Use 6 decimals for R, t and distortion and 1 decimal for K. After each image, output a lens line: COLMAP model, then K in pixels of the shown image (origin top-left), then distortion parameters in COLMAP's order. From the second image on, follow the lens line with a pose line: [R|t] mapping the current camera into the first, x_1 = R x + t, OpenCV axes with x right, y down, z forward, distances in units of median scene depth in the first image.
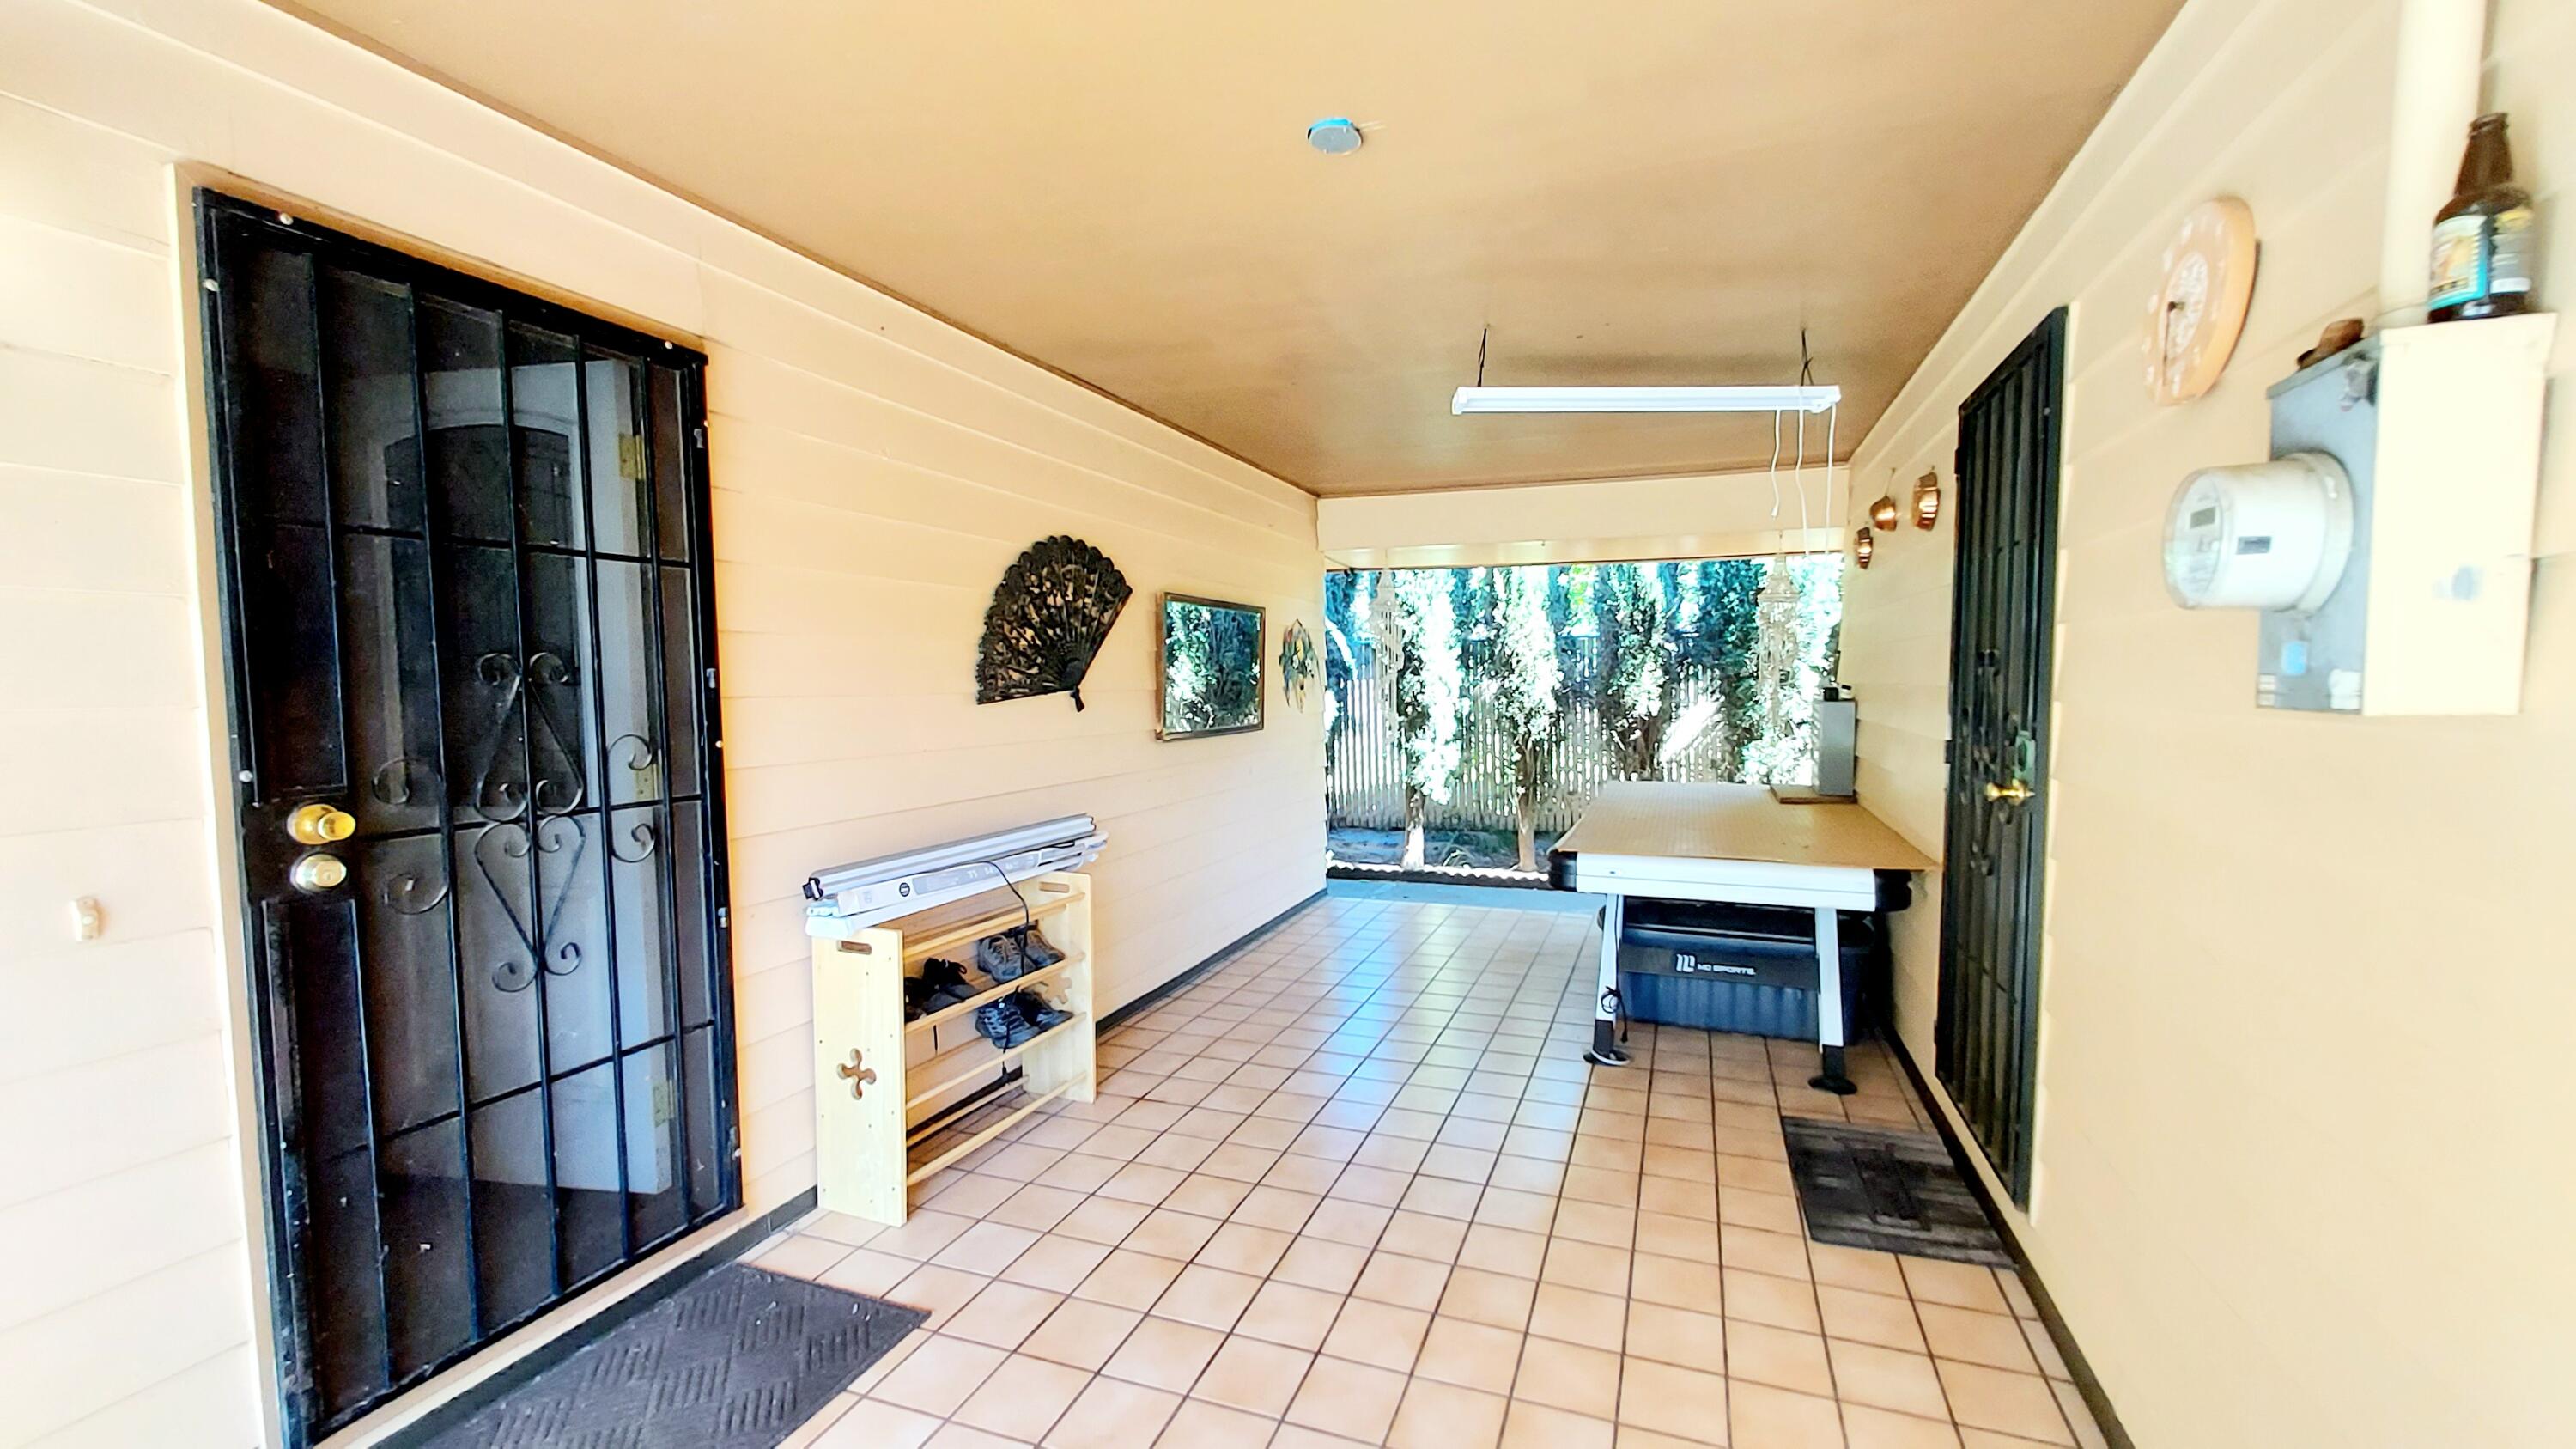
lens RADIAL K [[1014.0, 0, 1343.3], [0, 1014.0, 735.1], [0, 0, 1]] dist [0.002403, 0.000320]
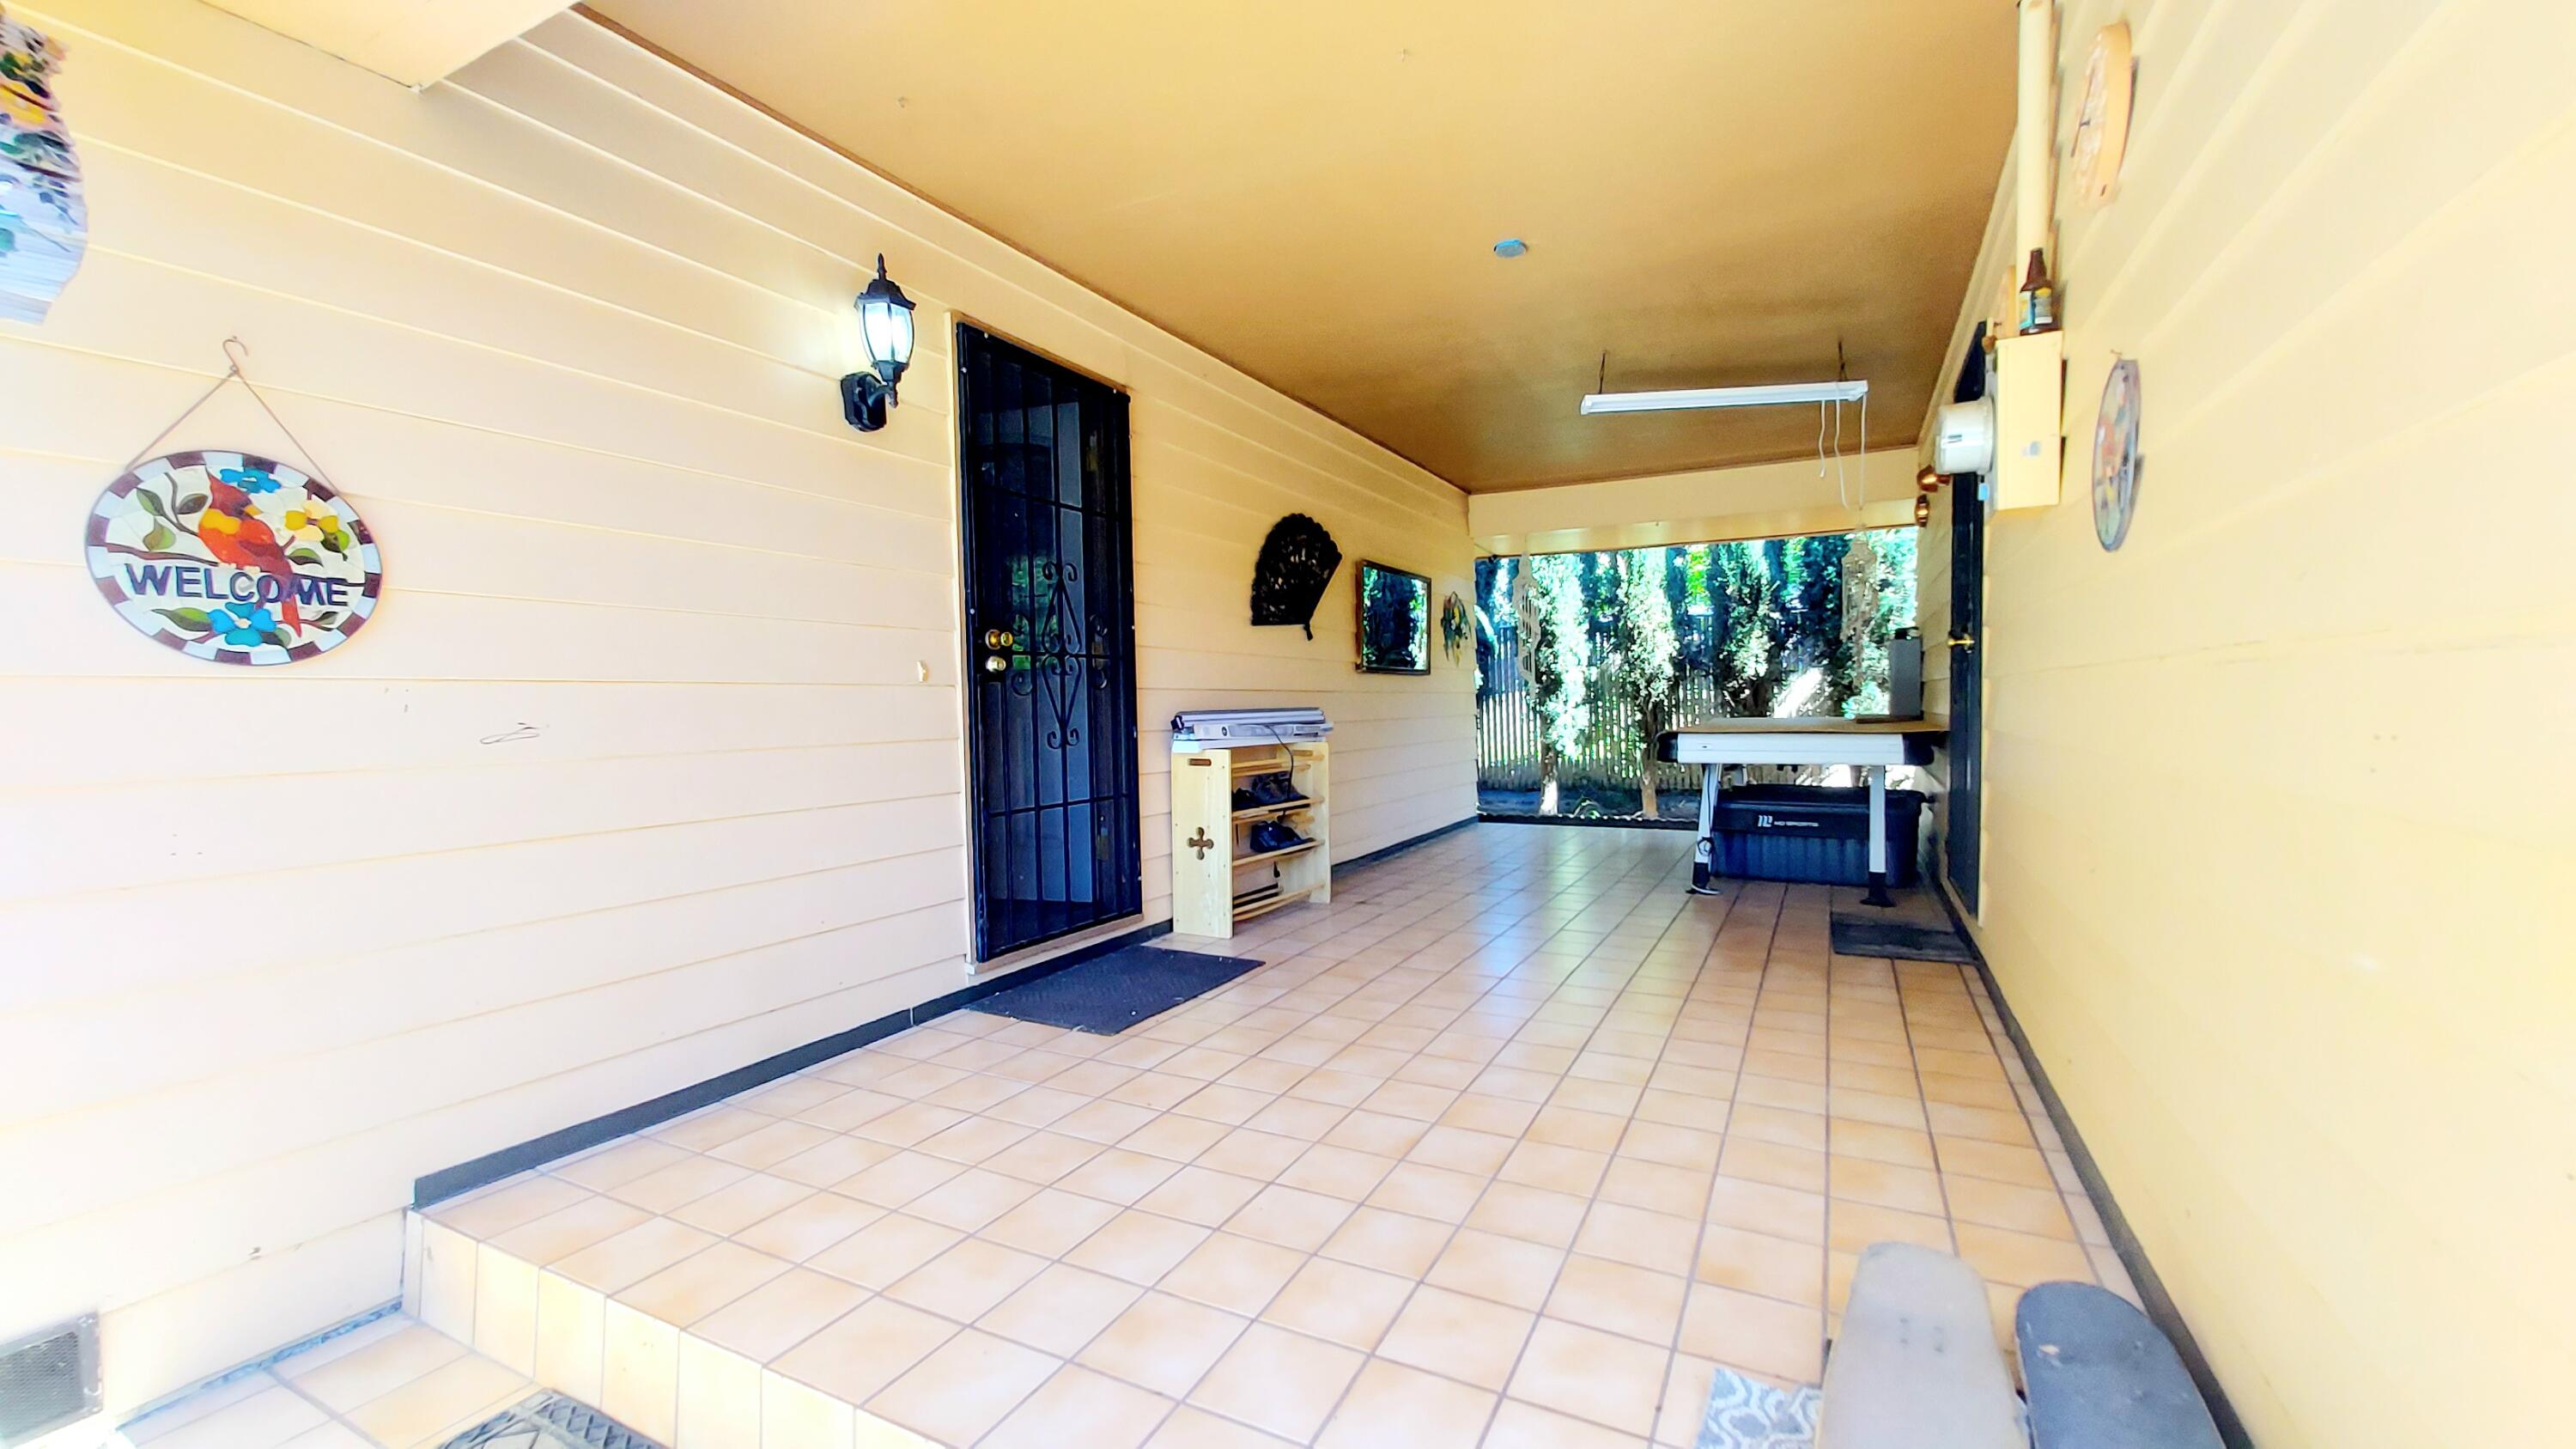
lens RADIAL K [[1014.0, 0, 1343.3], [0, 1014.0, 735.1], [0, 0, 1]] dist [0.002403, 0.000320]
pose [[0.992468, -0.006529, -0.122332, -0.025063], [0.003567, 0.999696, -0.024416, 0.079390], [0.122454, 0.023796, 0.992189, -0.210149]]
